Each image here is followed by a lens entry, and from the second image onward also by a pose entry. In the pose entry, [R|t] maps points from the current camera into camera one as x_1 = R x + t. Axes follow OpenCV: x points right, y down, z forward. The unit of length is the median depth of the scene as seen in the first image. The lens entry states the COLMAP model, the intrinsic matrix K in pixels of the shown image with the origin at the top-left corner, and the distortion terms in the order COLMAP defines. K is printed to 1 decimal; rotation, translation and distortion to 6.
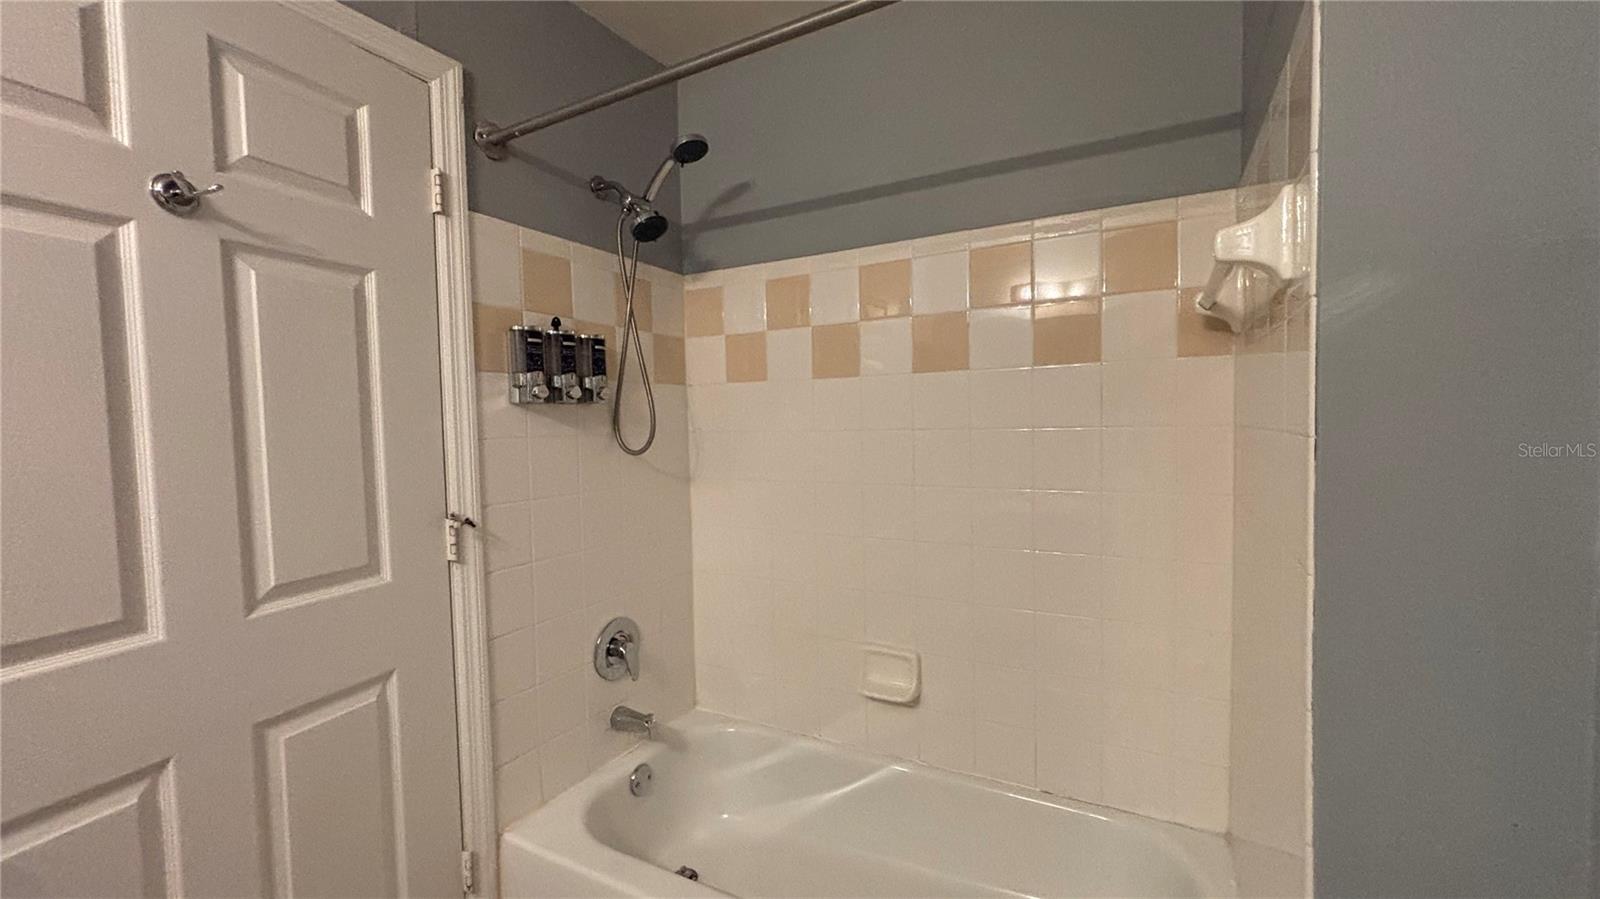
lens RADIAL K [[651.3, 0, 797.9], [0, 651.3, 448.4], [0, 0, 1]] dist [-0.003215, 0.003547]
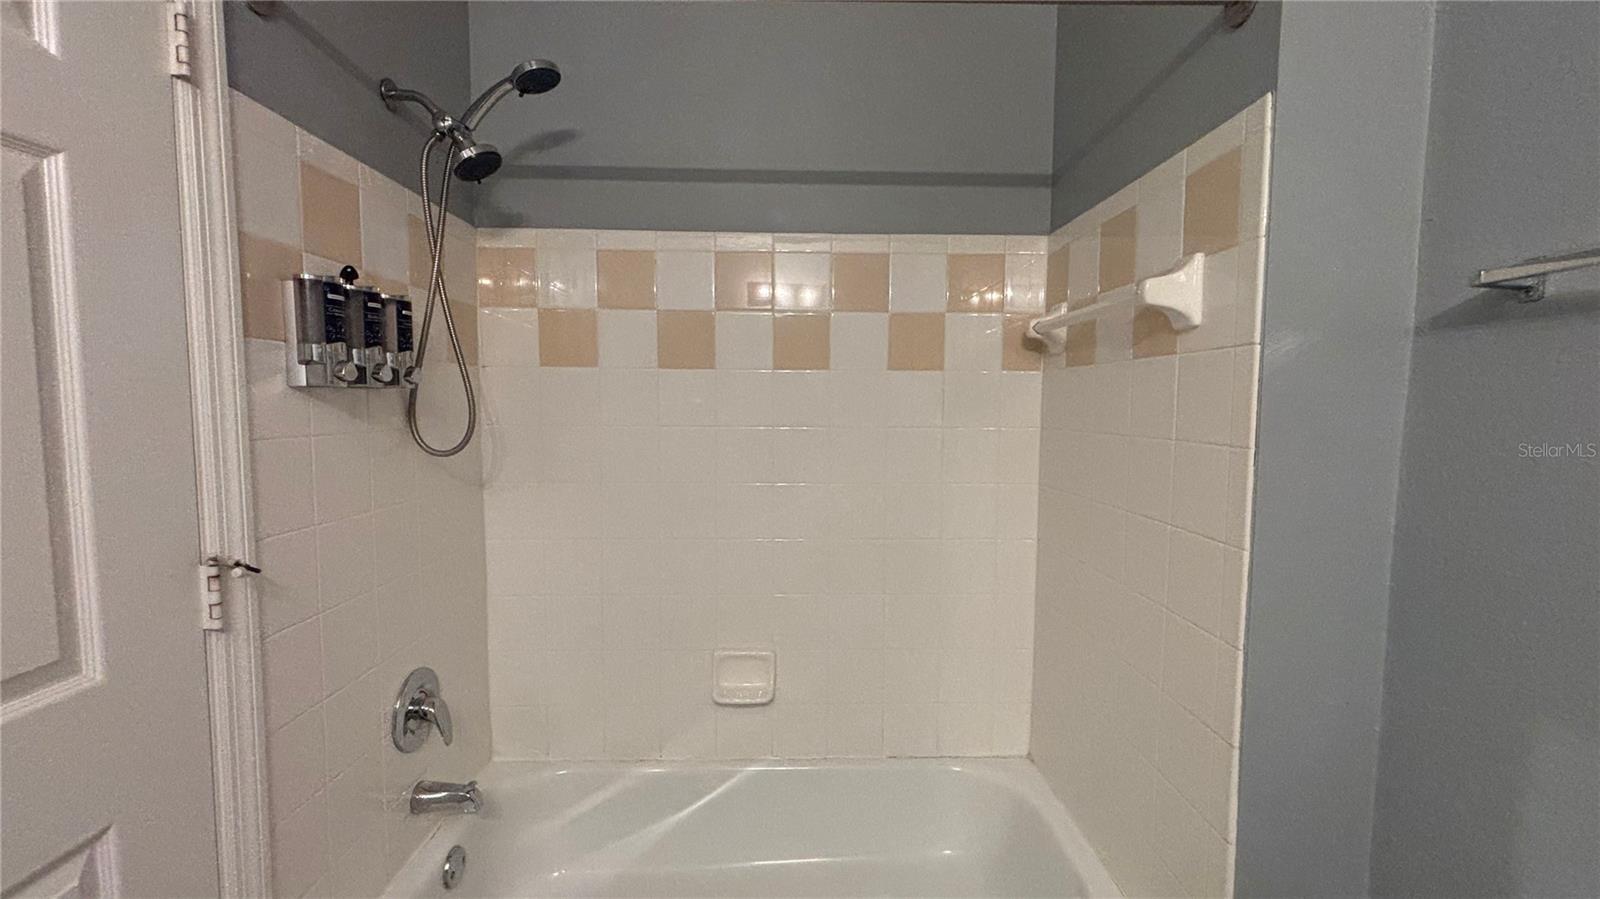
lens RADIAL K [[649.9, 0, 800.0], [0, 649.9, 449.5], [0, 0, 1]] dist [0.001301, 0.000111]
pose [[0.865519, -0.009619, 0.500784, -0.291861], [-0.003540, 0.999673, 0.025320, -0.020137], [-0.500864, -0.023687, 0.865202, 0.130339]]
